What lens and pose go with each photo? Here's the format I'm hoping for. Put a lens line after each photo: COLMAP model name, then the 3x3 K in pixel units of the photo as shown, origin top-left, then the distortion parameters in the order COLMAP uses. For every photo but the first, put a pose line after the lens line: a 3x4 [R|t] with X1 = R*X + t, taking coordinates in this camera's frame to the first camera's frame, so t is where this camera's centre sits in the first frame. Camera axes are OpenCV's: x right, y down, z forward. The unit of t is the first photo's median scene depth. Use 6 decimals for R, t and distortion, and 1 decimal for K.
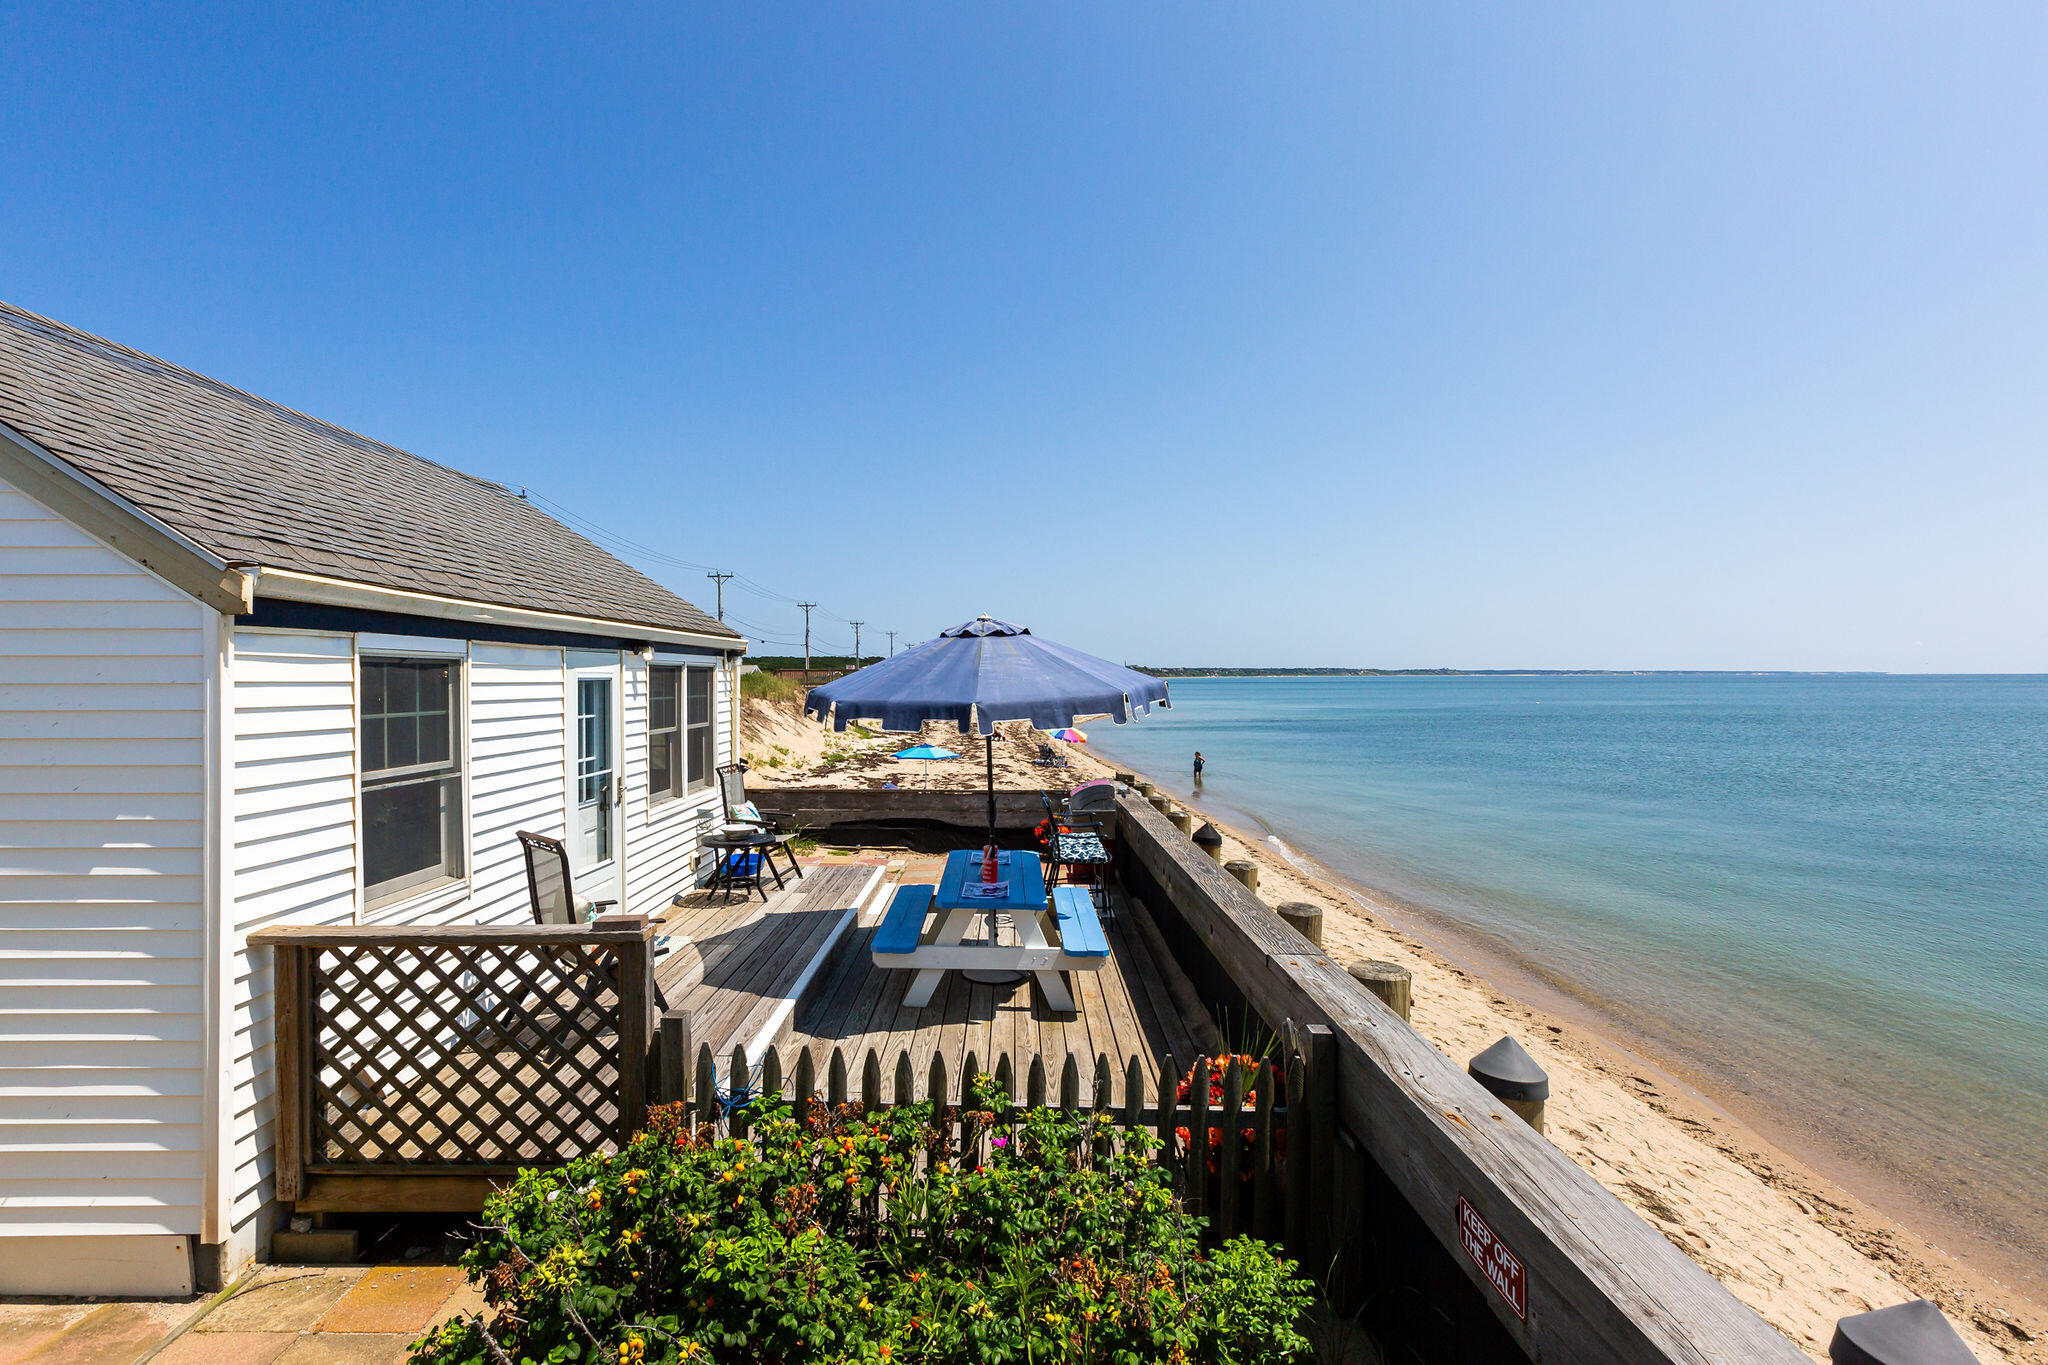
lens RADIAL K [[948.2, 0, 1024.0], [0, 948.2, 682.5], [0, 0, 1]] dist [-0.000523, 0.000007]
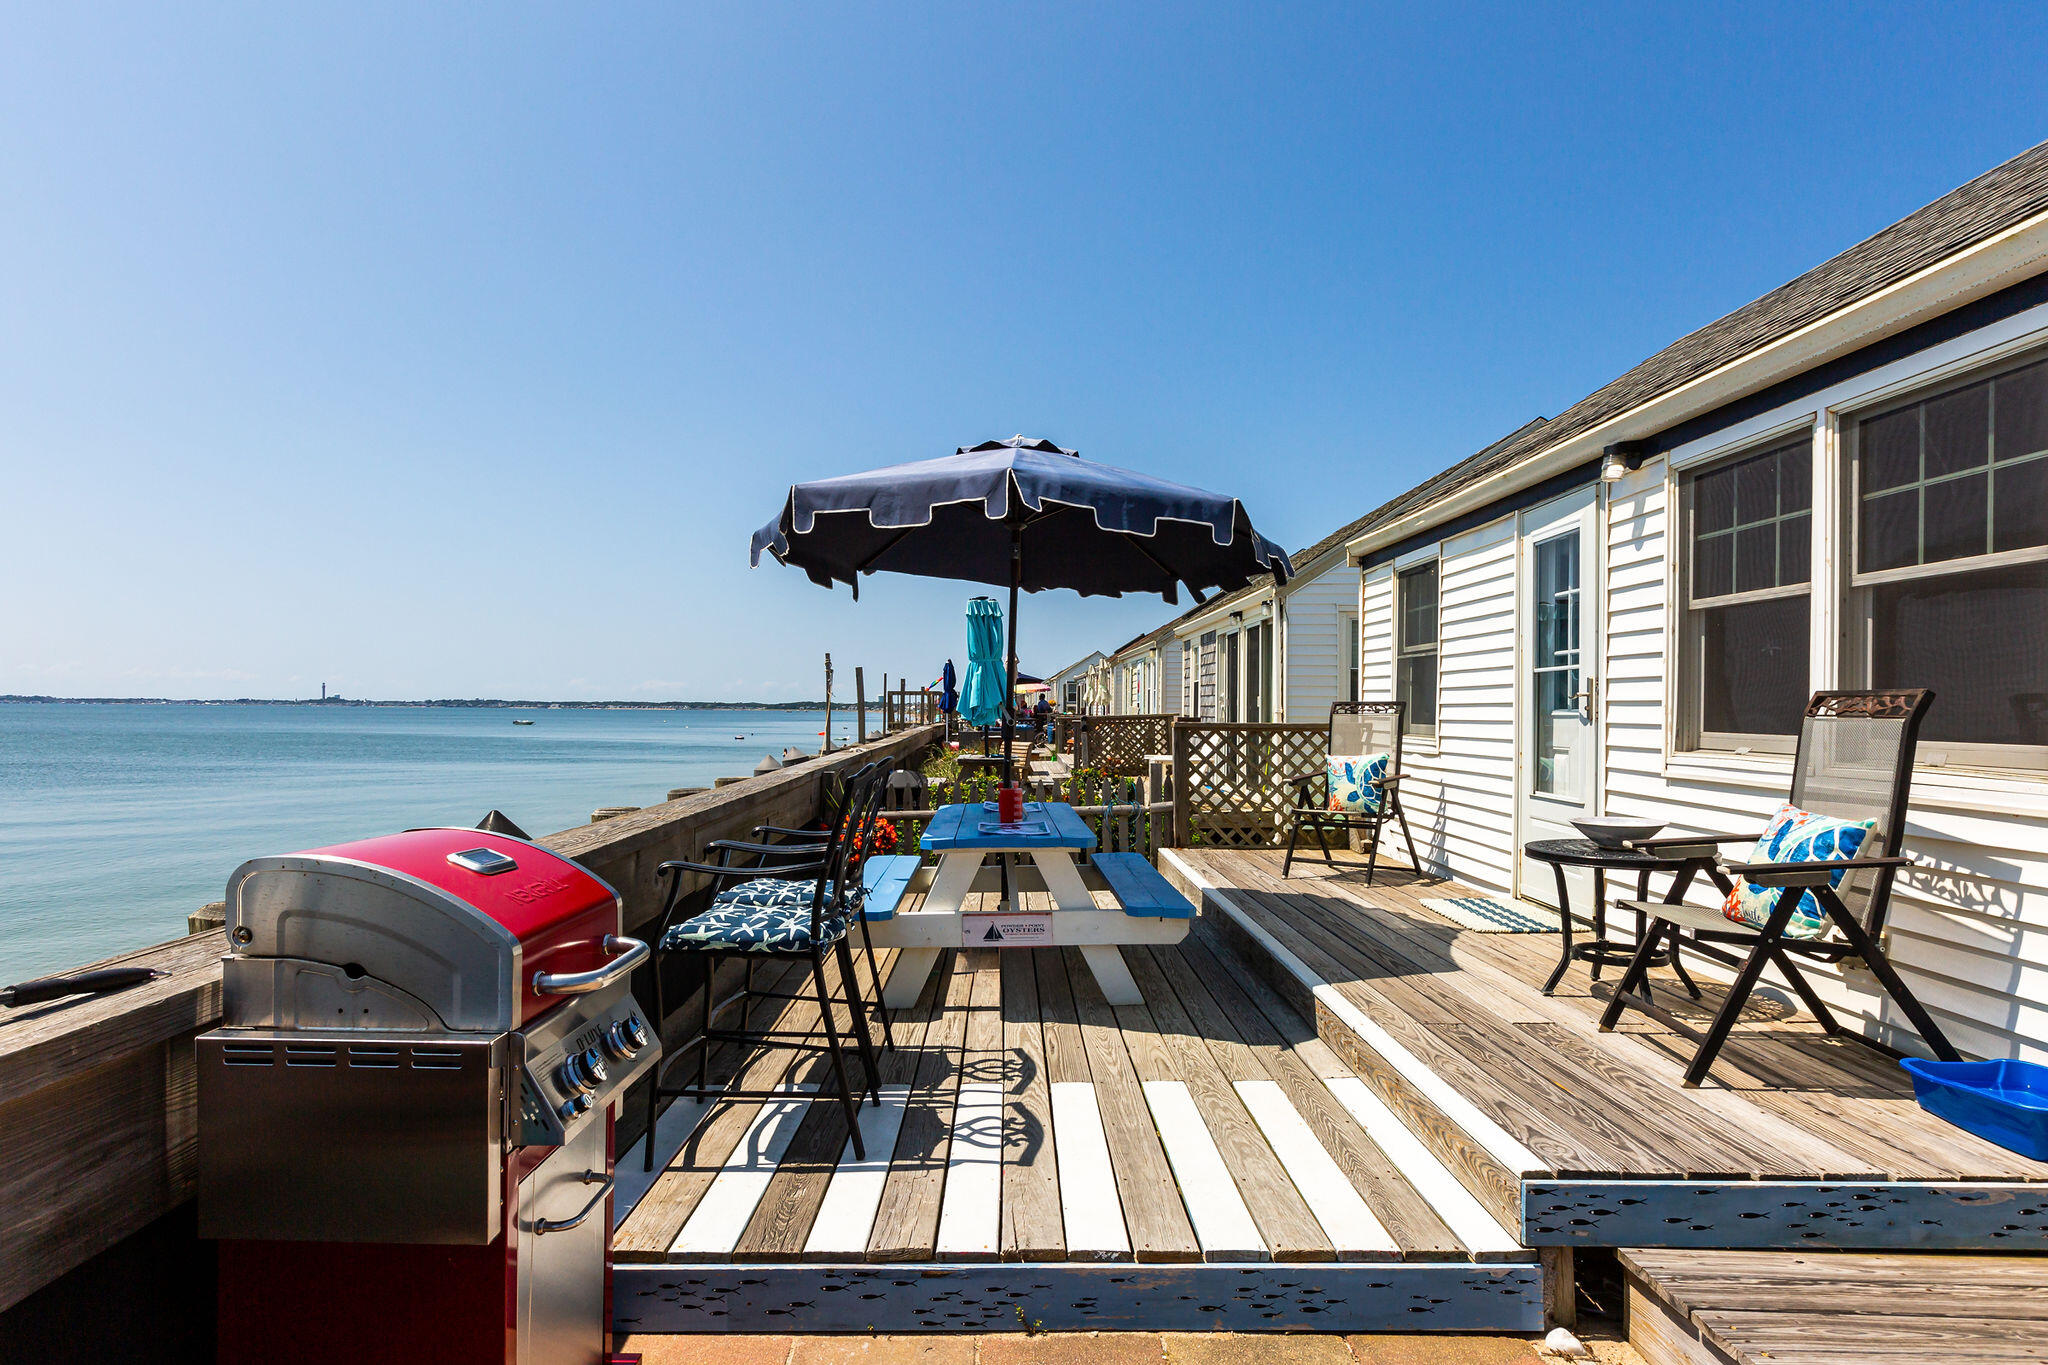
lens RADIAL K [[1122.6, 0, 1021.9], [0, 1122.6, 711.2], [0, 0, 1]] dist [0.002213, 0.000131]
pose [[-0.999971, -0.007604, -0.000970, -0.049737], [-0.007610, 0.999952, 0.006212, 0.138265], [0.000922, 0.006219, -0.999980, 2.021387]]
